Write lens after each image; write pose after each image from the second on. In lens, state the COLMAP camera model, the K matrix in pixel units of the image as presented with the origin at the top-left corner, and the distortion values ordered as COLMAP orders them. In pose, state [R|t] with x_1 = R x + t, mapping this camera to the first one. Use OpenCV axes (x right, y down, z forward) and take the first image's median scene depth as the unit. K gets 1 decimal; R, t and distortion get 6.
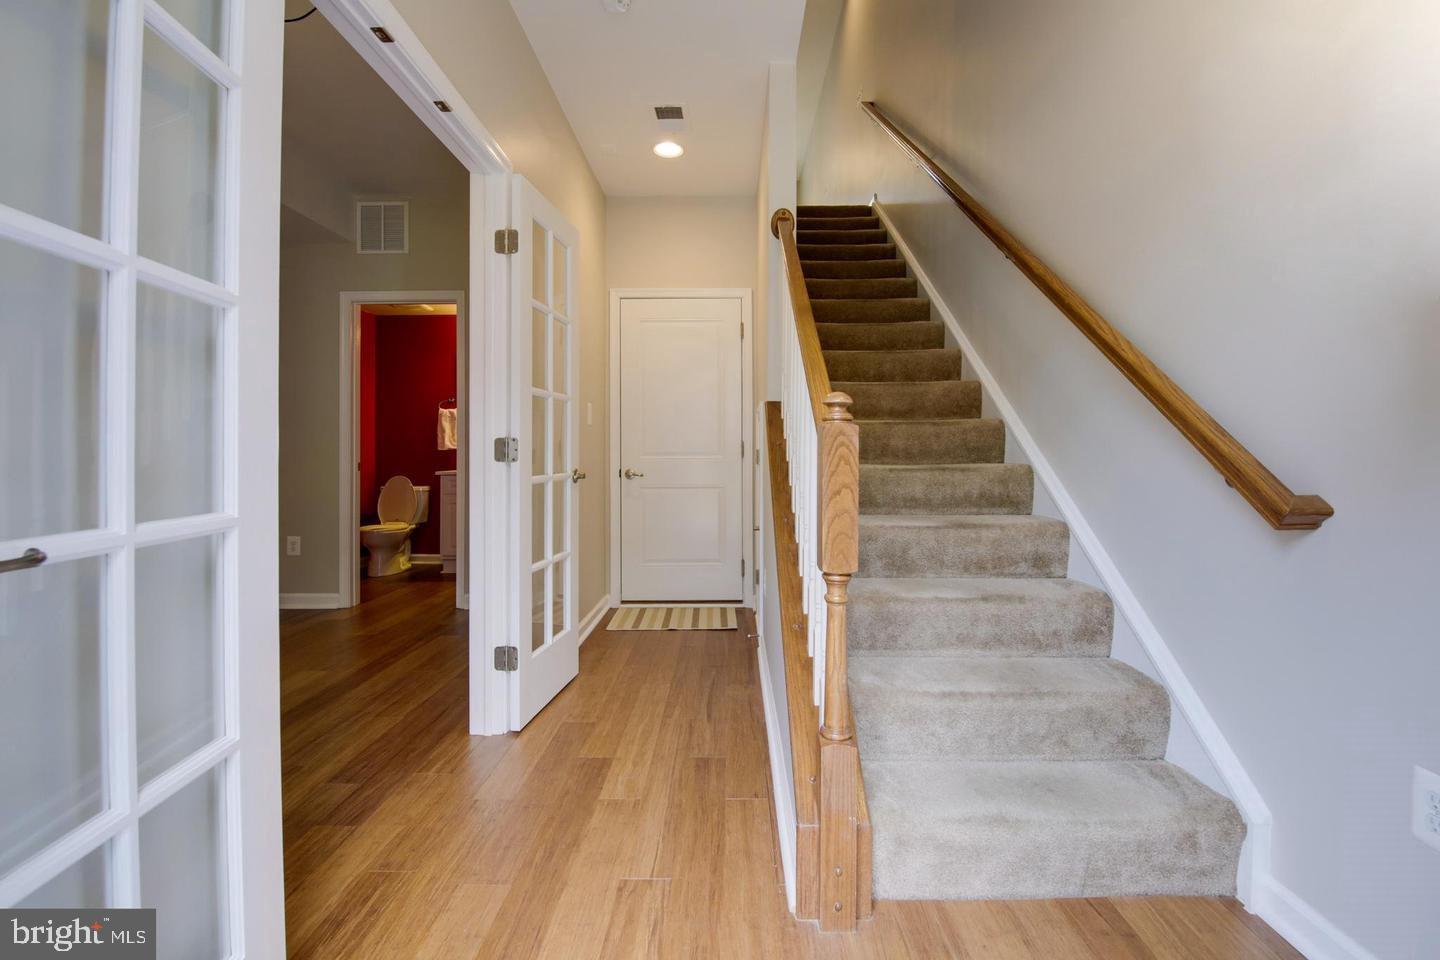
lens RADIAL K [[625.1, 0, 725.0], [0, 625.1, 456.5], [0, 0, 1]] dist [-0.025713, -0.000523]
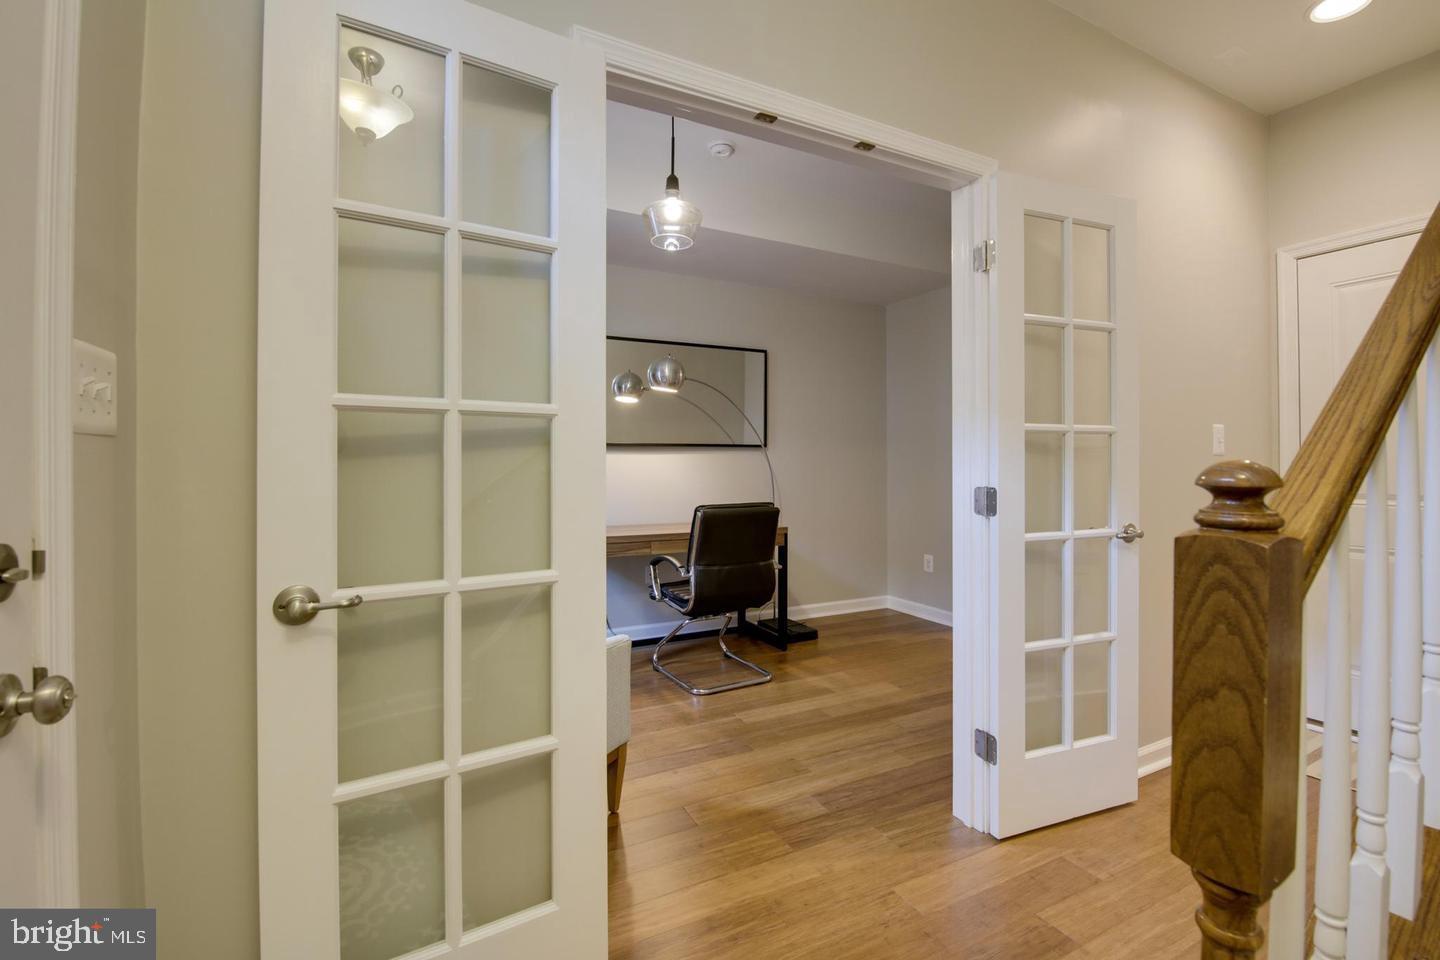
lens RADIAL K [[625.1, 0, 725.0], [0, 625.1, 456.5], [0, 0, 1]] dist [-0.025713, -0.000523]
pose [[0.463324, -0.003423, -0.886182, 0.239565], [-0.012736, 0.999864, -0.010521, -0.058891], [0.886097, 0.016161, 0.463217, 0.293798]]
